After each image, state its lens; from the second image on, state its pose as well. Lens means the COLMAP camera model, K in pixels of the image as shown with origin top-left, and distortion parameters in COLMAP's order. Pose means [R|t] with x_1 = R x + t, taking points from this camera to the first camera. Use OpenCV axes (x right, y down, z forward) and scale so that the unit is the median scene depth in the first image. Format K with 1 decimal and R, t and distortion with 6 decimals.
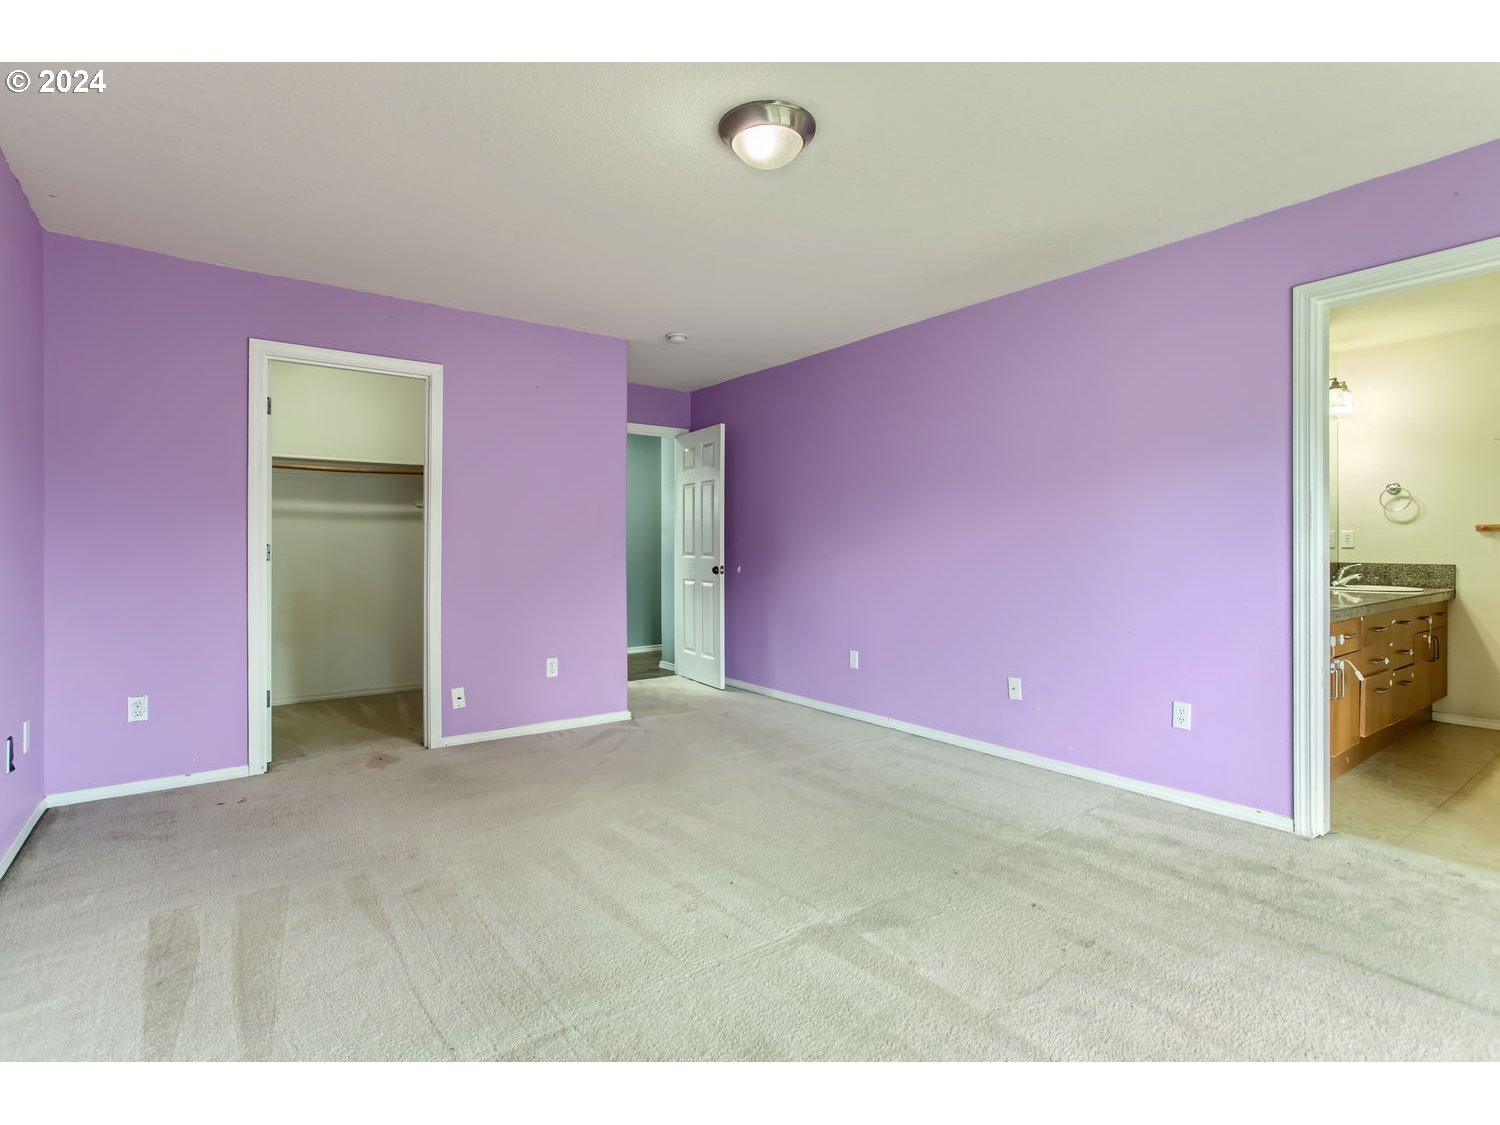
lens RADIAL K [[723.9, 0, 738.6], [0, 723.9, 551.2], [0, 0, 1]] dist [-0.004960, 0.001193]
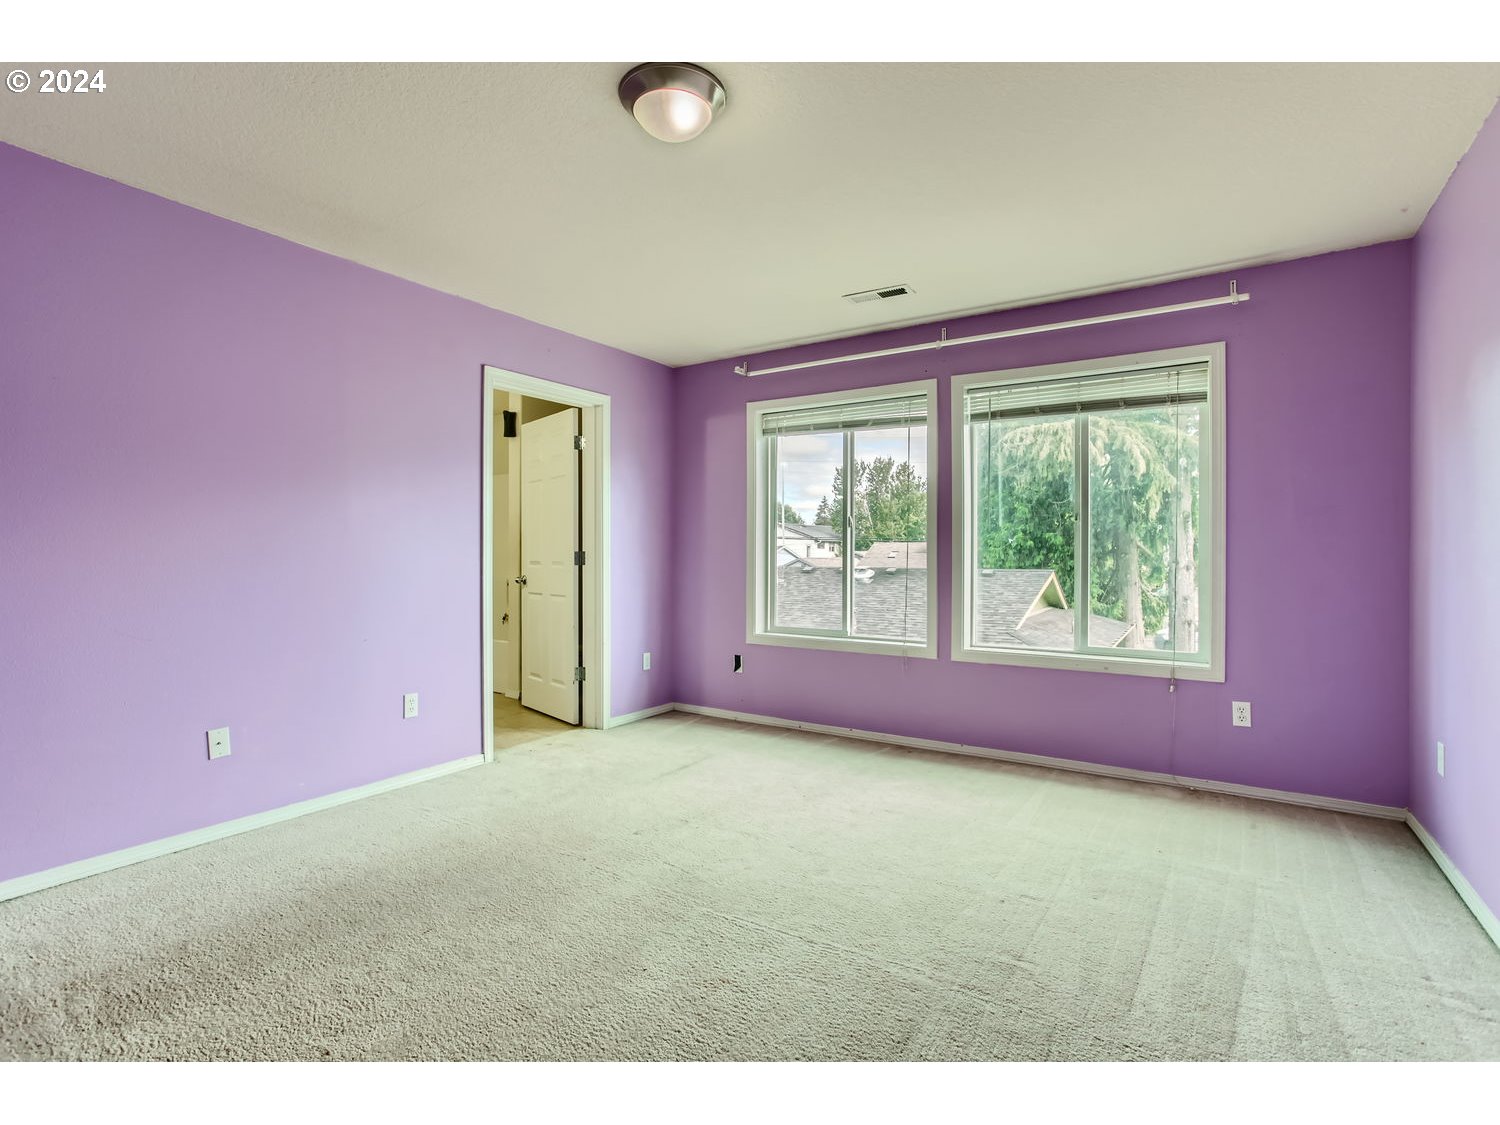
lens RADIAL K [[723.9, 0, 749.4], [0, 723.9, 561.4], [0, 0, 1]] dist [-0.004960, 0.001193]
pose [[-0.354900, -0.005261, 0.934889, -0.593779], [0.004092, 0.999966, 0.007180, -0.001759], [-0.934895, 0.006374, -0.354866, 0.869354]]
